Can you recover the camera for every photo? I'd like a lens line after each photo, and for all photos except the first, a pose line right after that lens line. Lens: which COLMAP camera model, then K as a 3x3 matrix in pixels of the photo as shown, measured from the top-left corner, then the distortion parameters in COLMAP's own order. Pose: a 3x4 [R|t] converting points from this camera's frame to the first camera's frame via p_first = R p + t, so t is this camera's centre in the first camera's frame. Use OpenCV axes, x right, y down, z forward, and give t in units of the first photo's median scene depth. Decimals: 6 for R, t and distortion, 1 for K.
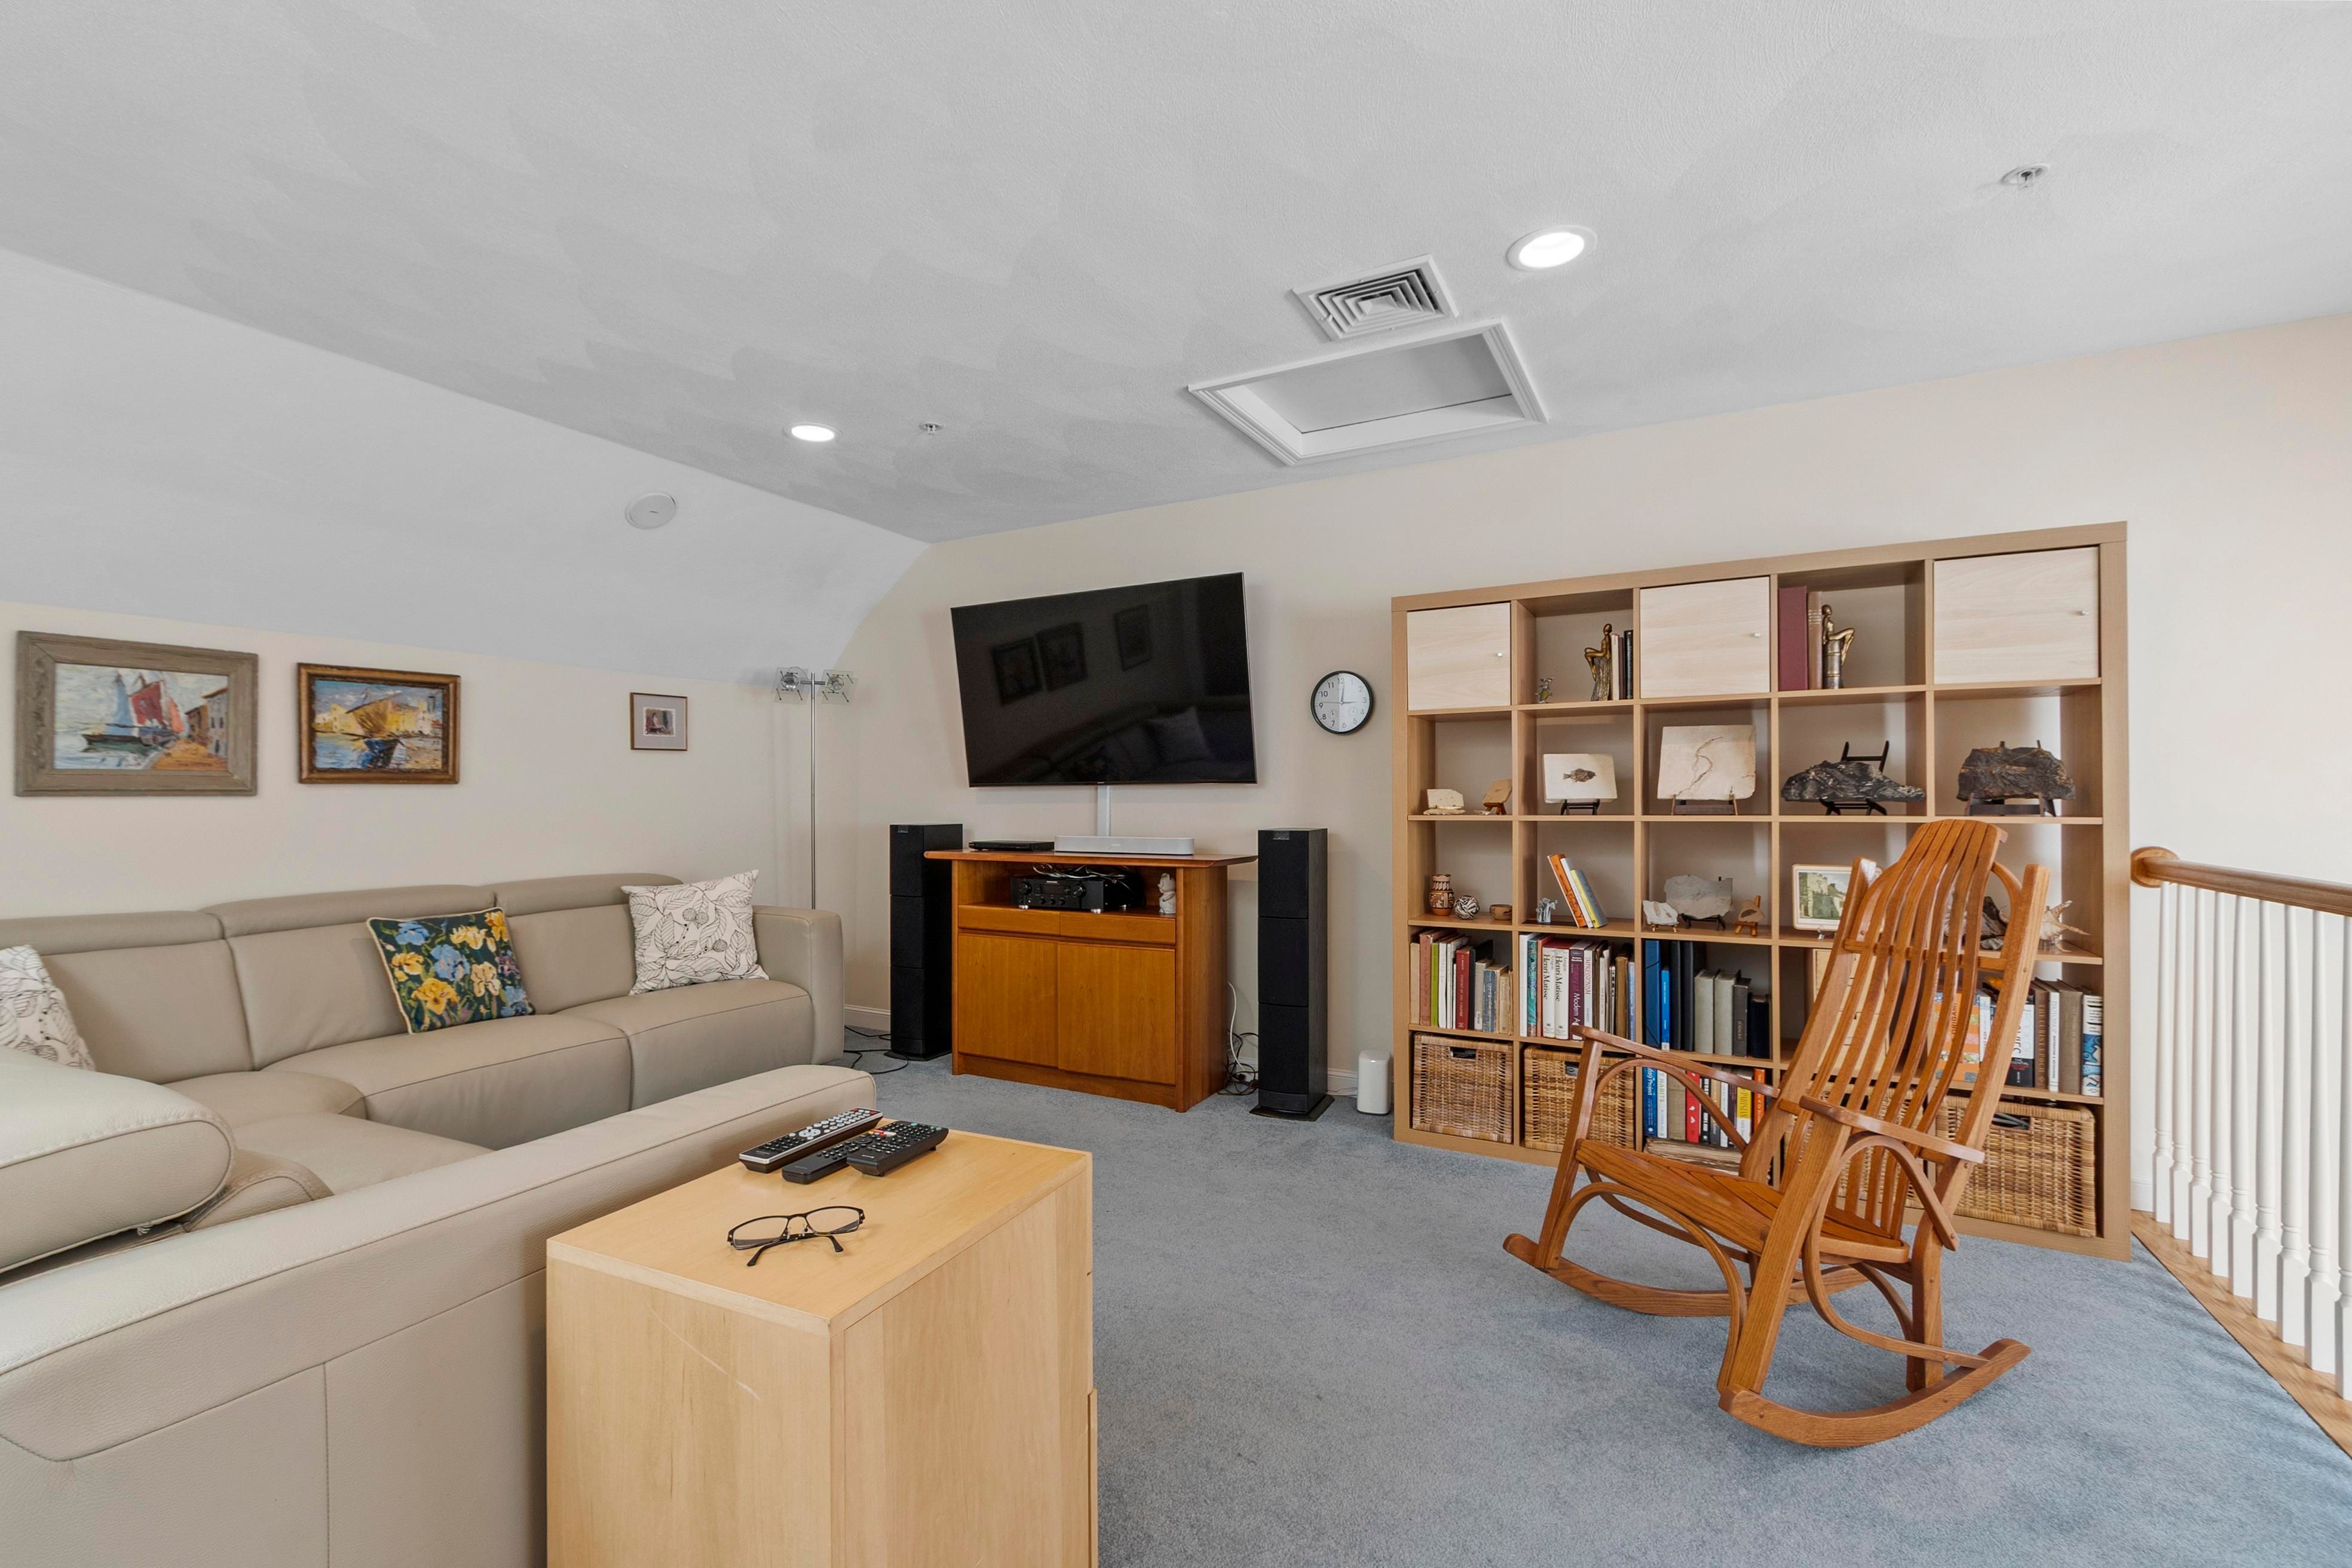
lens RADIAL K [[1038.9, 0, 1122.9], [0, 1038.9, 801.0], [0, 0, 1]] dist [0.001209, -0.000148]
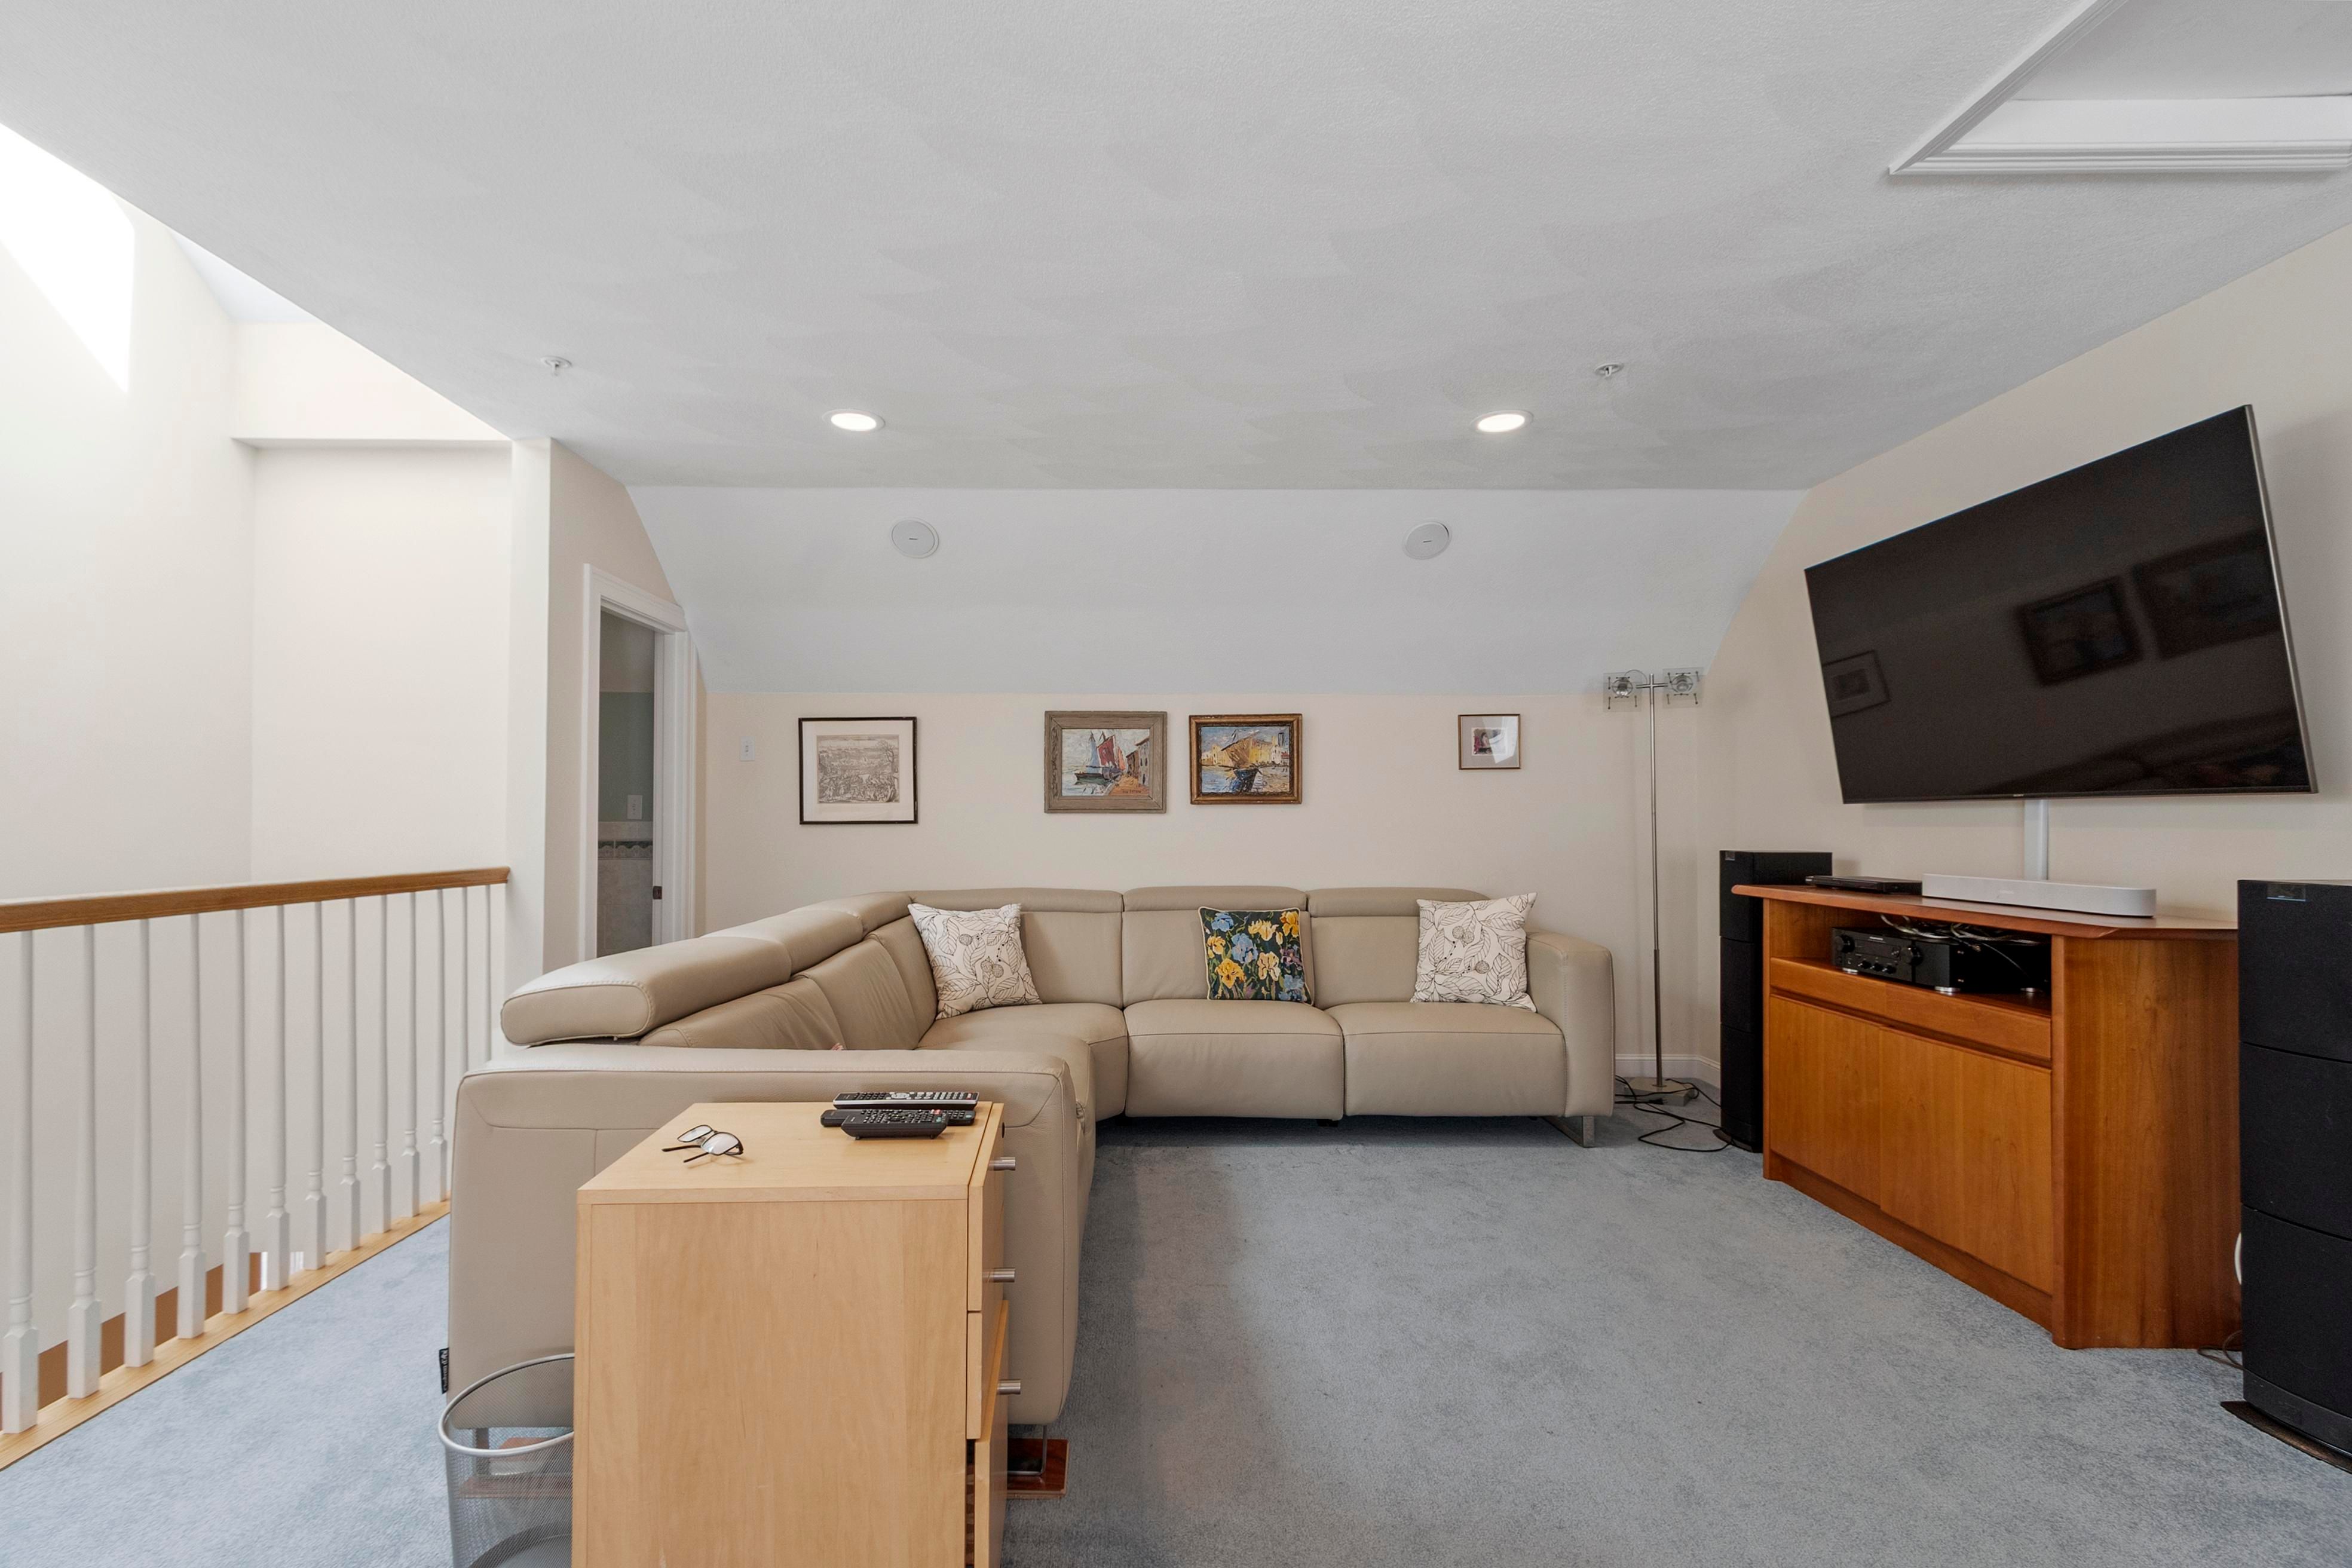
lens RADIAL K [[1038.9, 0, 1122.9], [0, 1038.9, 801.0], [0, 0, 1]] dist [0.001209, -0.000148]
pose [[0.489702, -0.009188, -0.871841, 0.323029], [-0.007891, 0.999857, -0.014970, 0.000113], [0.871854, 0.014211, 0.489560, 0.240962]]
